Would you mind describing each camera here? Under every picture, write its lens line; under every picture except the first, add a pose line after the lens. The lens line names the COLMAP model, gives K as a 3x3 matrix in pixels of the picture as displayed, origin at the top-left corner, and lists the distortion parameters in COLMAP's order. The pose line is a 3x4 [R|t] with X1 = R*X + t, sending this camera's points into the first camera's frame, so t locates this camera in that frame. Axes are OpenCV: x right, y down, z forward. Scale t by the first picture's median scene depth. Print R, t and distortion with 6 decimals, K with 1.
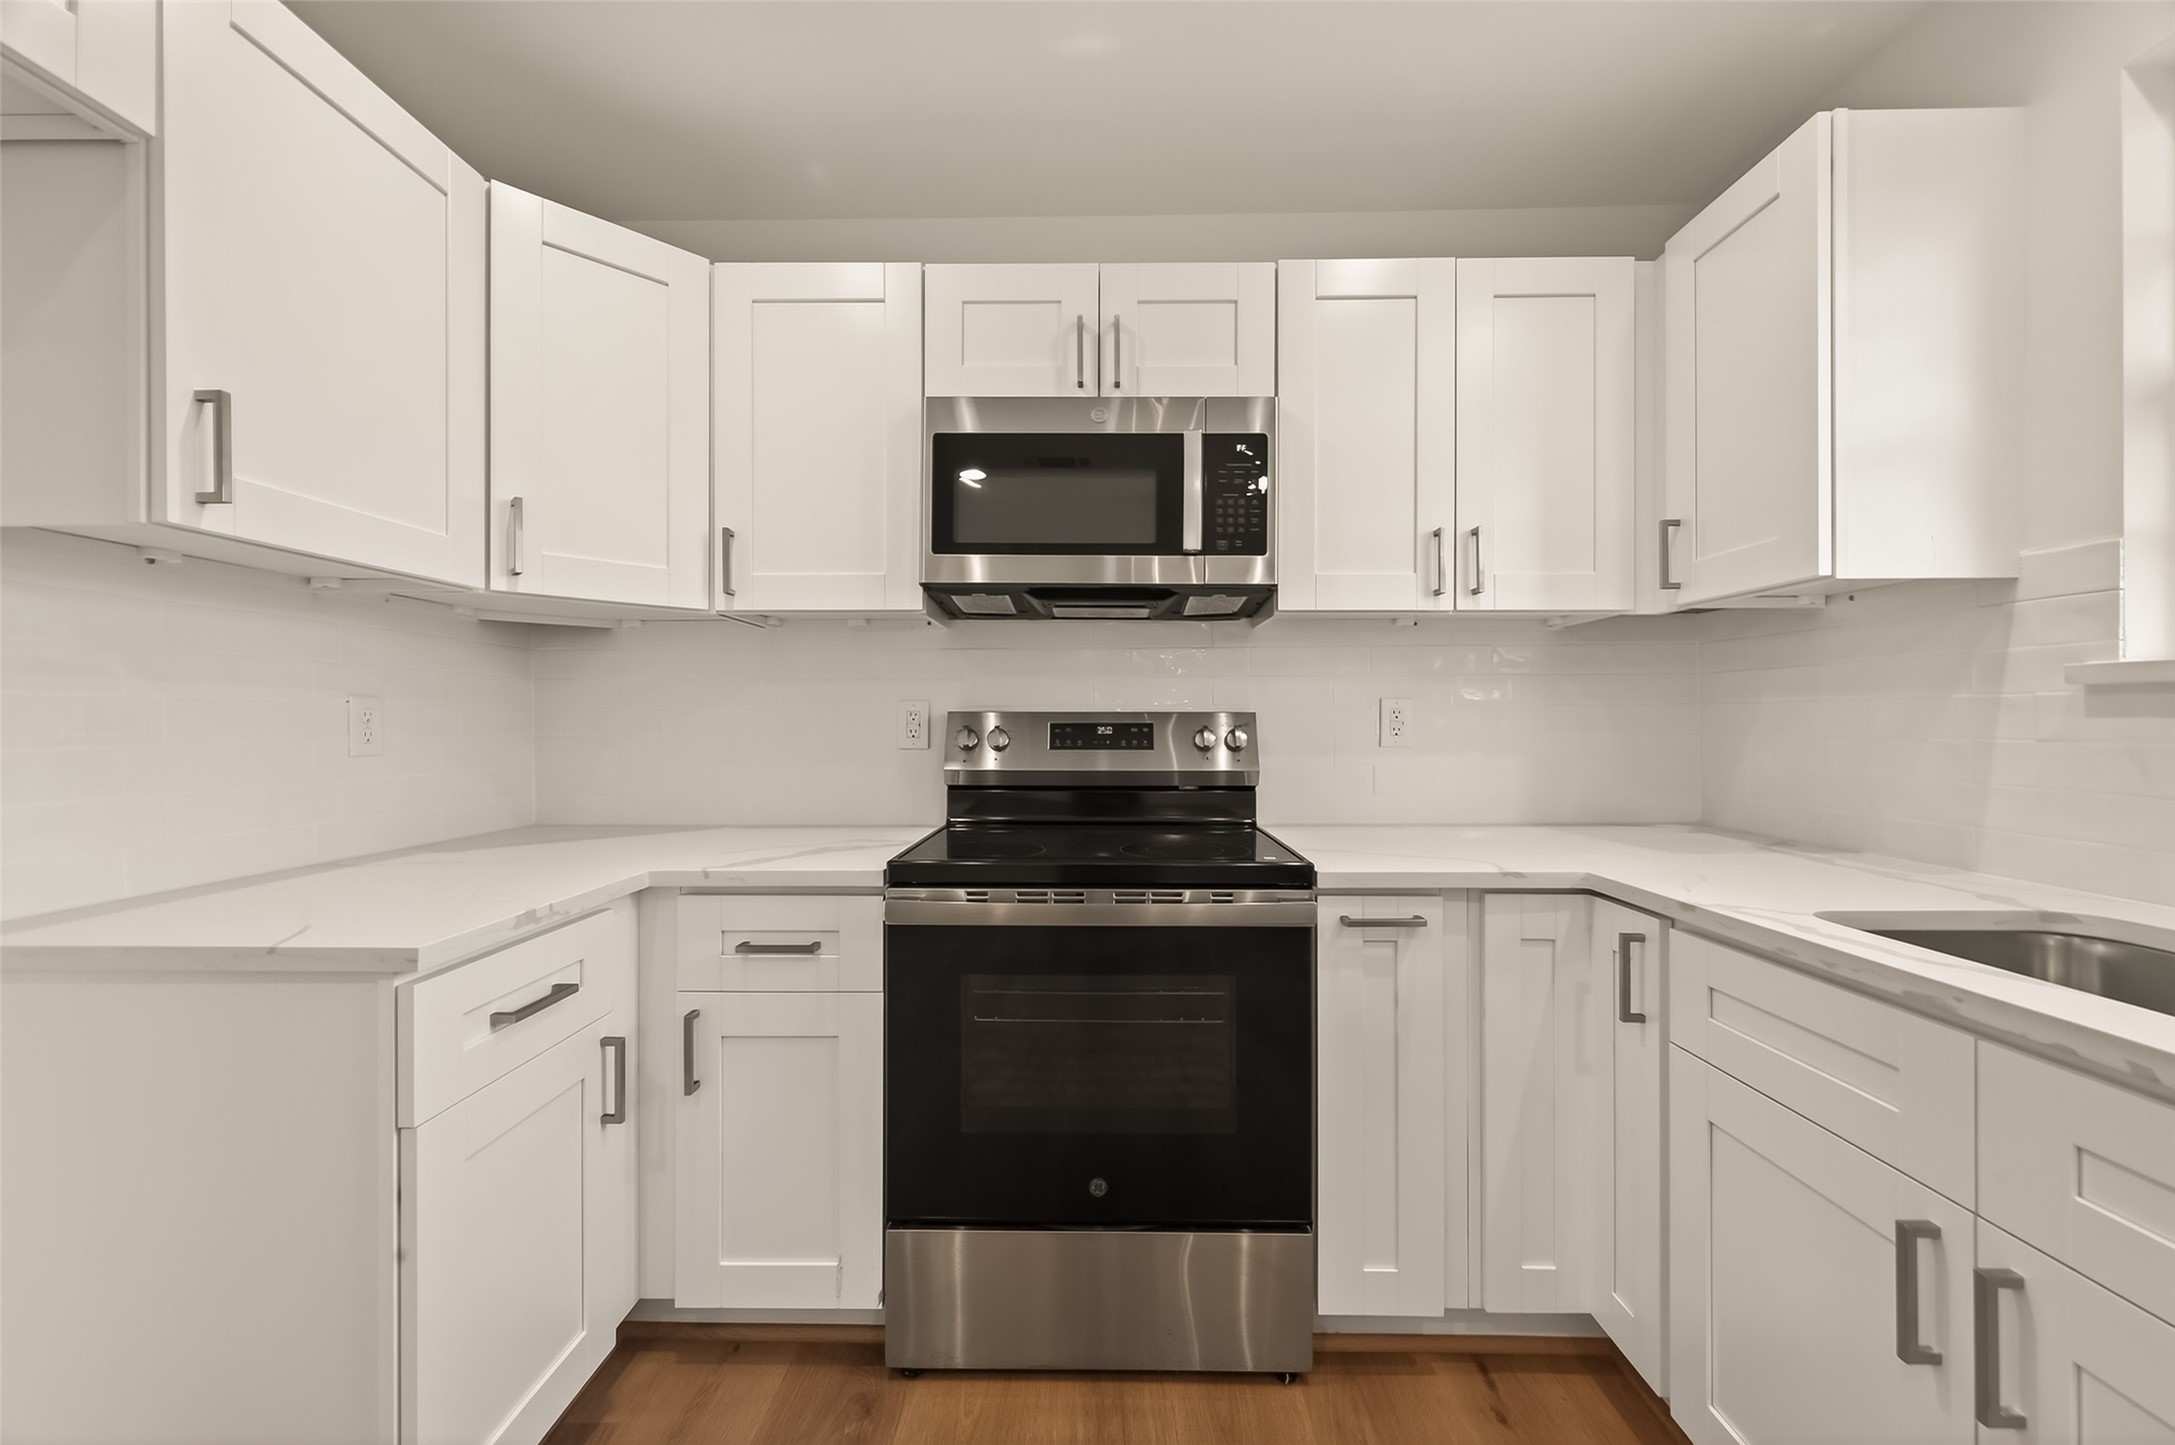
lens RADIAL K [[853.8, 0, 1087.8], [0, 853.8, 724.0], [0, 0, 1]] dist [0.002021, -0.000712]
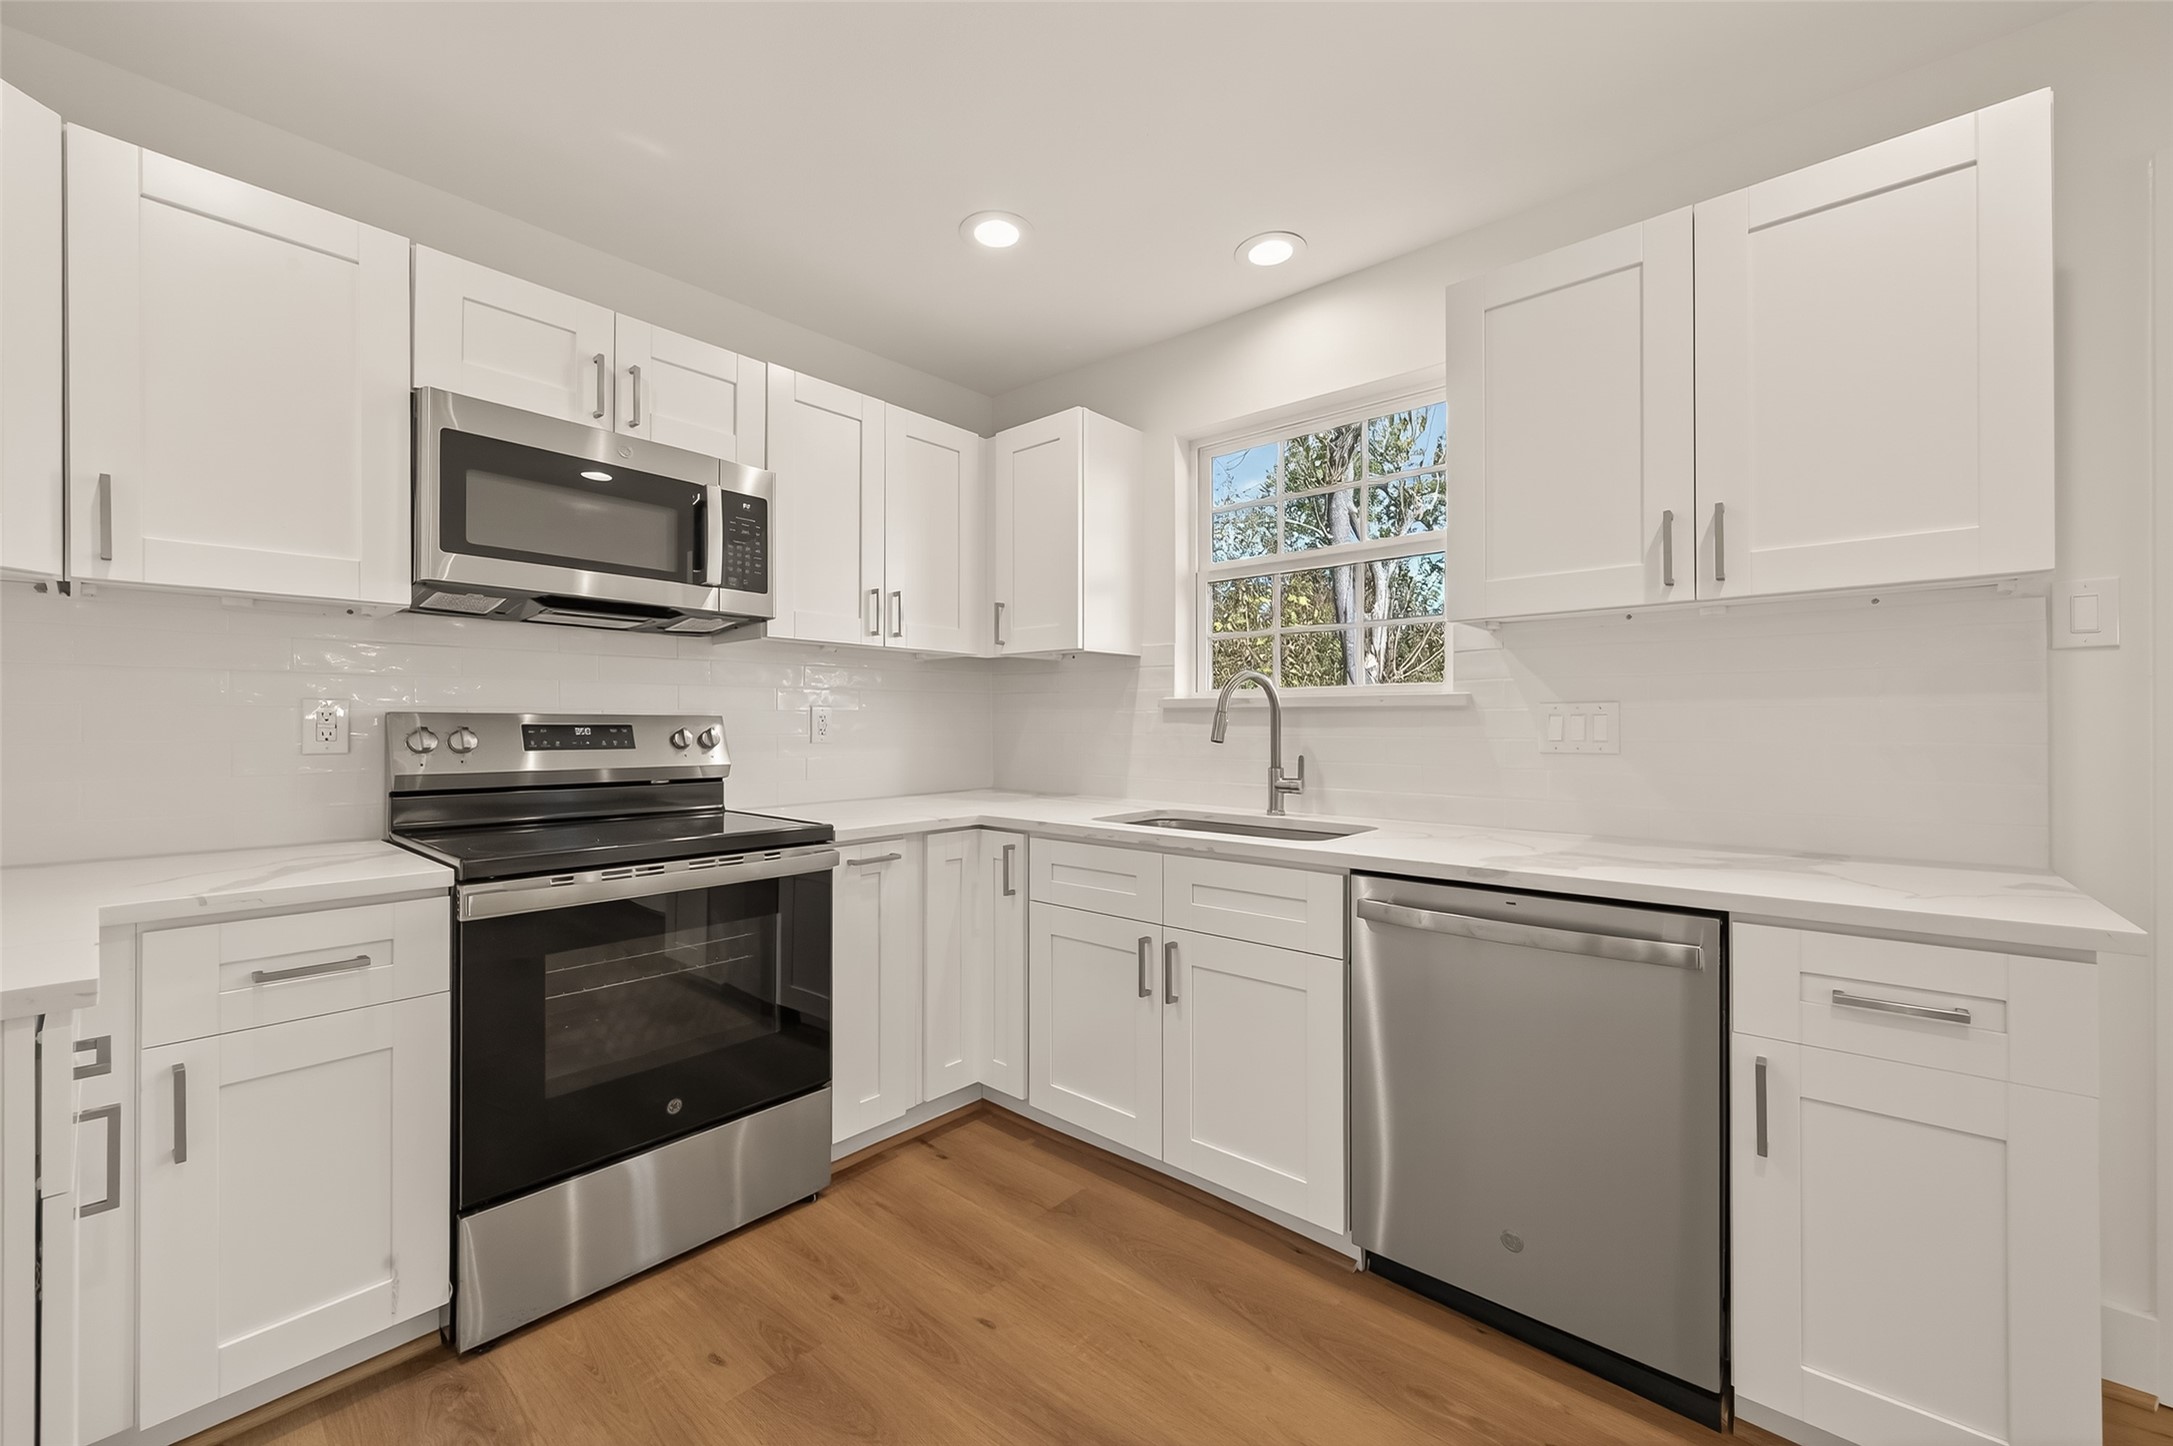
lens RADIAL K [[853.0, 0, 1093.7], [0, 853.0, 727.4], [0, 0, 1]] dist [0.002021, -0.000712]
pose [[0.647413, -0.001225, 0.762139, -0.512980], [-0.001116, 0.999996, 0.002555, -0.001333], [-0.762139, -0.002505, 0.647409, -0.233952]]
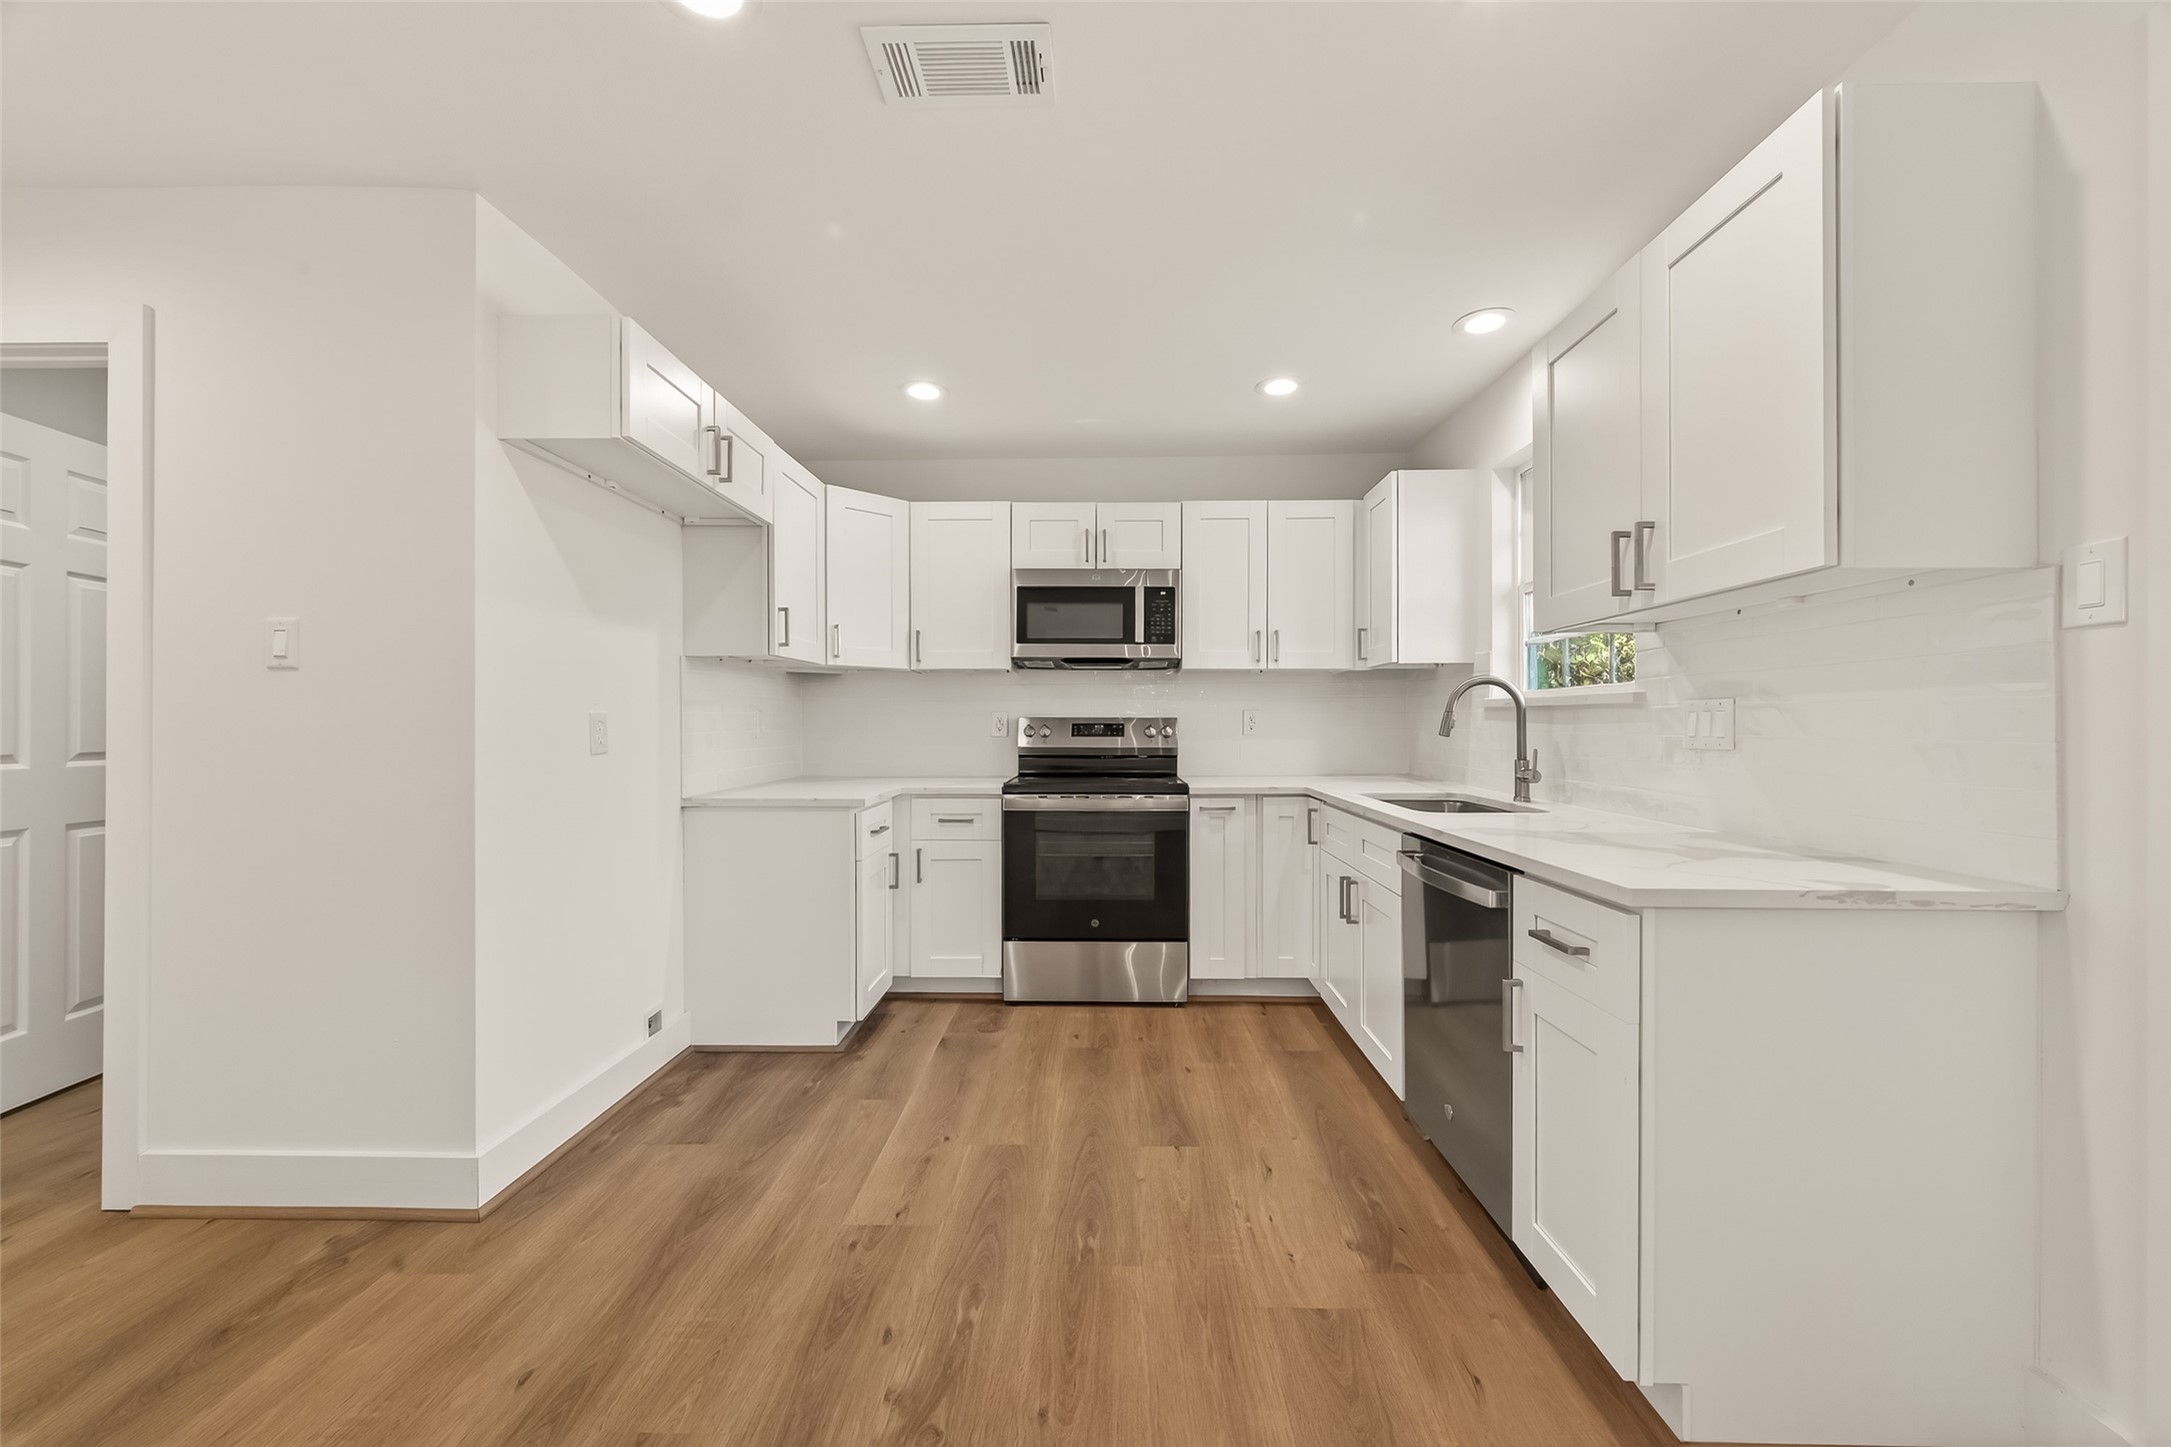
lens RADIAL K [[852.3, 0, 1073.1], [0, 852.3, 726.0], [0, 0, 1]] dist [0.002021, -0.000712]
pose [[0.999695, -0.000625, -0.024678, 0.010353], [0.000676, 0.999998, 0.002086, 0.001505], [0.024677, -0.002102, 0.999693, -1.280433]]
